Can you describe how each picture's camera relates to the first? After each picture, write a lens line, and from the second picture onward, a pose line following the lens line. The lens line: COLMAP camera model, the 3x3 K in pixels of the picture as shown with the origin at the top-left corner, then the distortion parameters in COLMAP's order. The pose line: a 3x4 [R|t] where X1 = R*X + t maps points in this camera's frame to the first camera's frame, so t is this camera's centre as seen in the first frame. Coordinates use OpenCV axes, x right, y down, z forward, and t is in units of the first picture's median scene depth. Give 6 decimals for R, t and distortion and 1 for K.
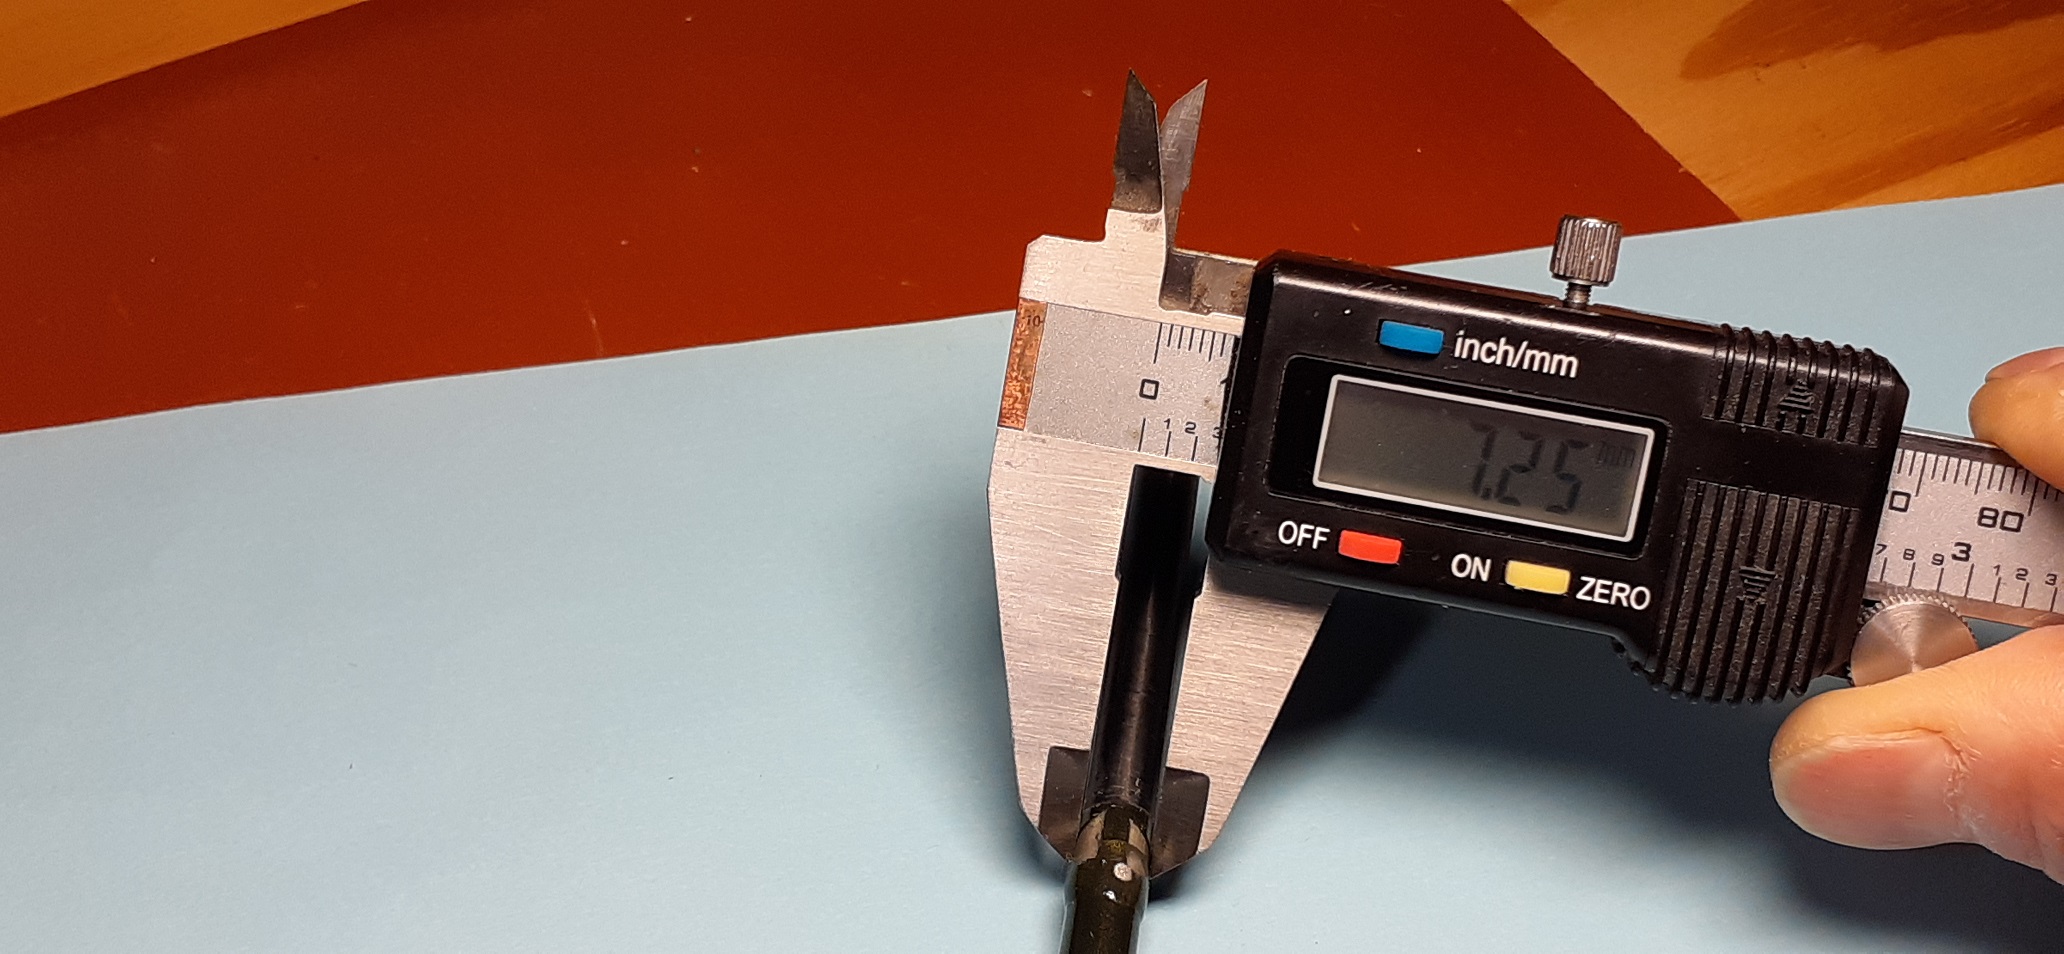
lens RADIAL K [[1849.3, 0, 1032.0], [0, 1849.3, 477.0], [0, 0, 1]] dist [0.100657, 0.001071]
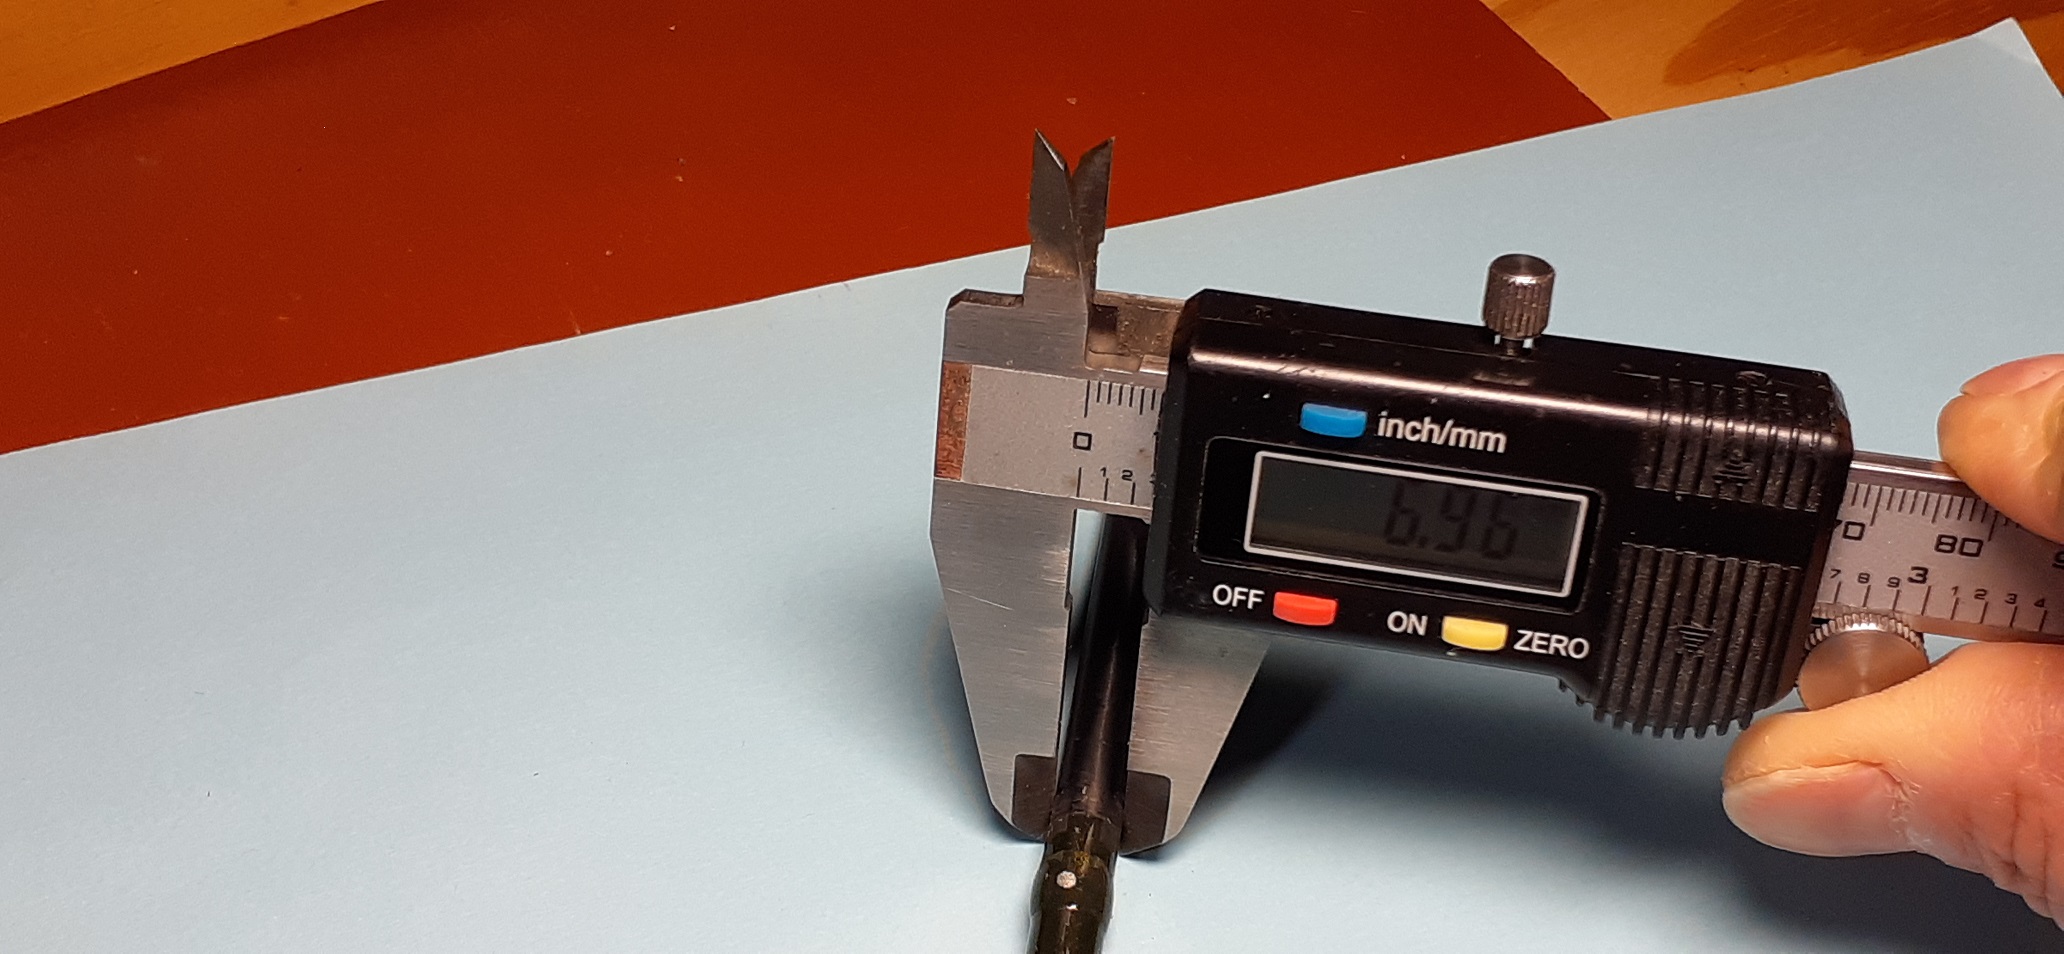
lens RADIAL K [[1849.3, 0, 1032.0], [0, 1849.3, 477.0], [0, 0, 1]] dist [0.100657, 0.001071]
pose [[0.996555, -0.047738, -0.067819, 0.107809], [0.061354, 0.974561, 0.215561, -0.255136], [0.055804, -0.218979, 0.974132, 0.038998]]
